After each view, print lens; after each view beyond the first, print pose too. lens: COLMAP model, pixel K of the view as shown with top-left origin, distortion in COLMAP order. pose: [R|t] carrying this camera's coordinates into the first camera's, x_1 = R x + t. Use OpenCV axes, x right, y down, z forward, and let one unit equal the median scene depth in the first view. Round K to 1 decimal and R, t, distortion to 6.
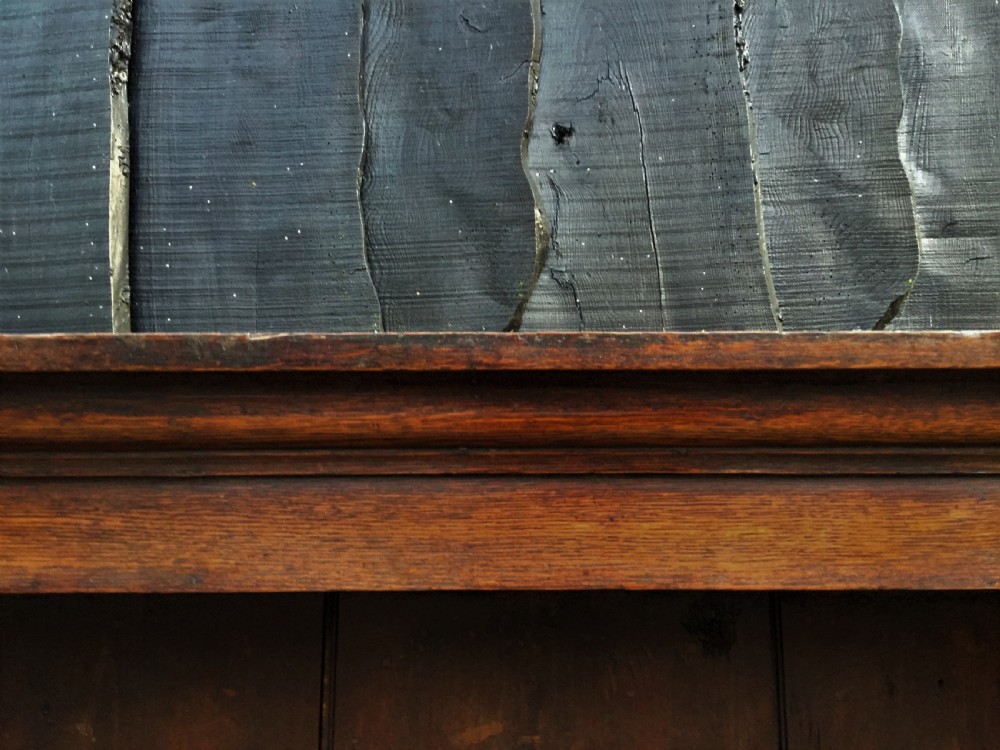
lens RADIAL K [[921.8, 0, 500.0], [0, 921.8, 375.0], [0, 0, 1]] dist [0.150016, -0.316715]
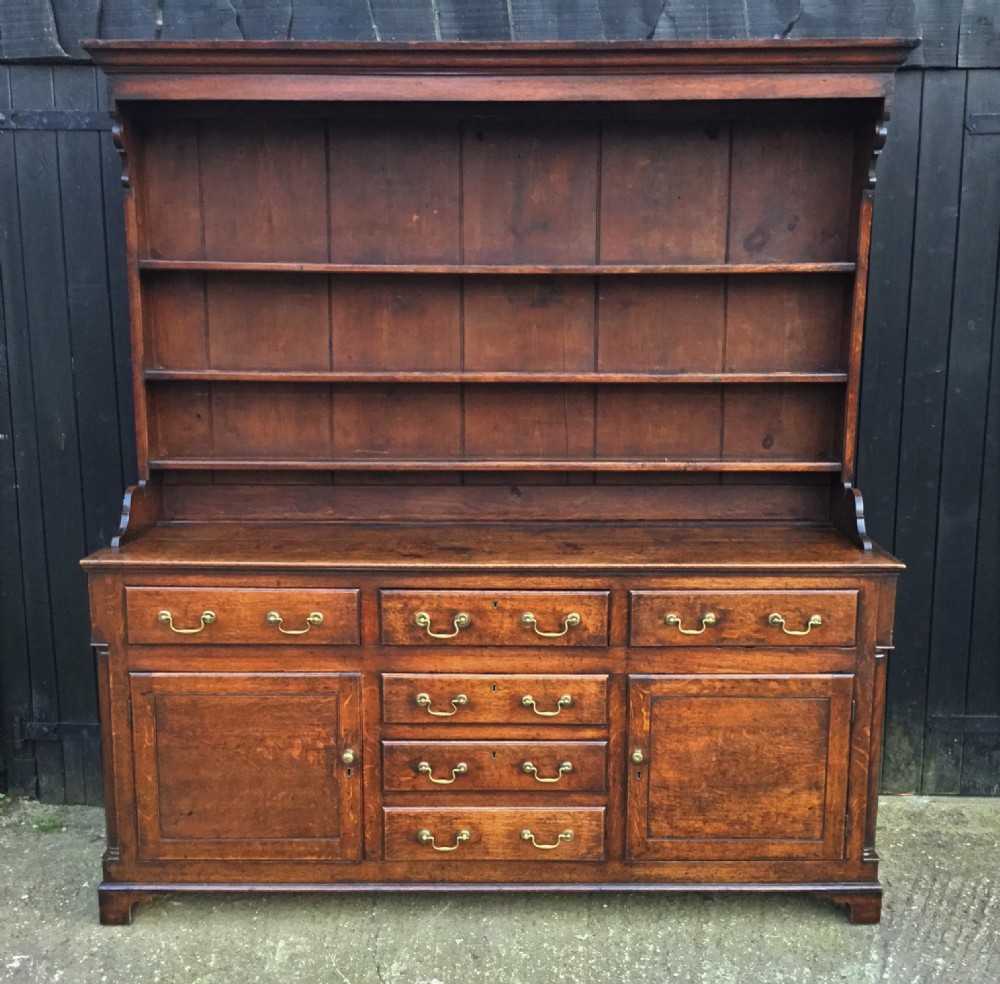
lens RADIAL K [[1185.5, 0, 529.4], [0, 1185.5, 497.4], [0, 0, 1]] dist [0.150343, -0.318775]
pose [[0.999940, 0.002453, -0.010644, -0.553628], [0.001178, 0.944570, 0.328307, 0.129618], [0.010860, -0.328300, 0.944511, -5.101609]]
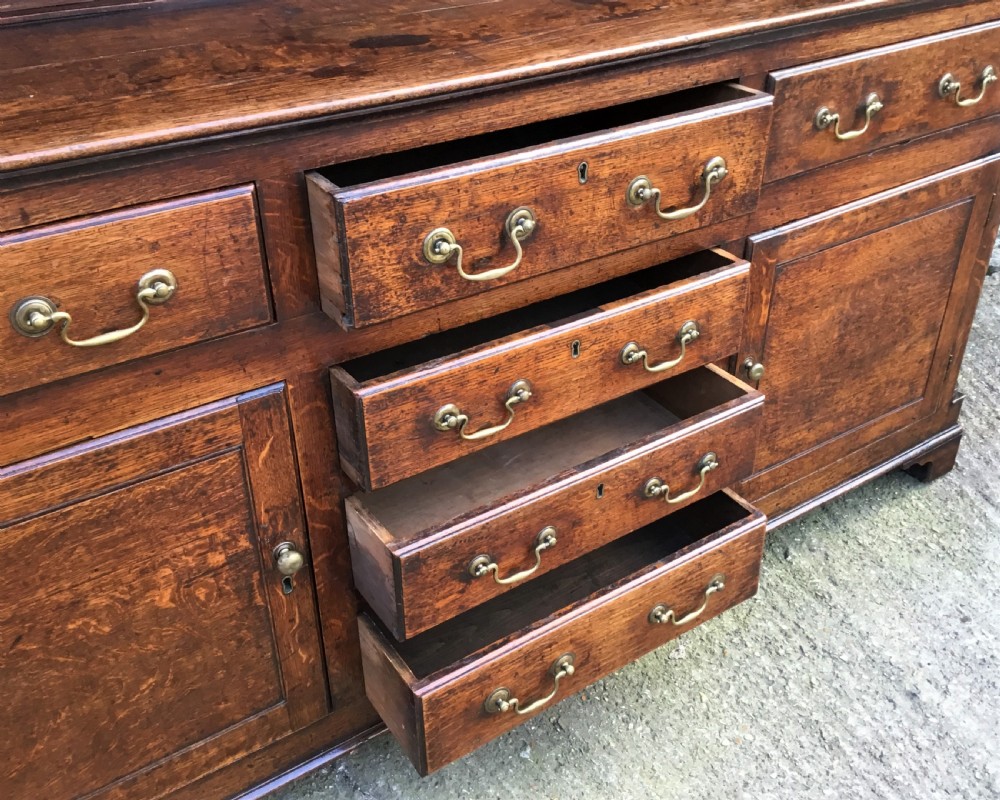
lens RADIAL K [[1048.4, 0, 539.3], [0, 1048.4, 401.8], [0, 0, 1]] dist [0.155268, -0.345995]
pose [[0.827254, -0.301697, 0.473950, -2.012074], [-0.089079, 0.762483, 0.640847, 1.425775], [-0.554721, -0.572362, 0.603893, -1.575894]]
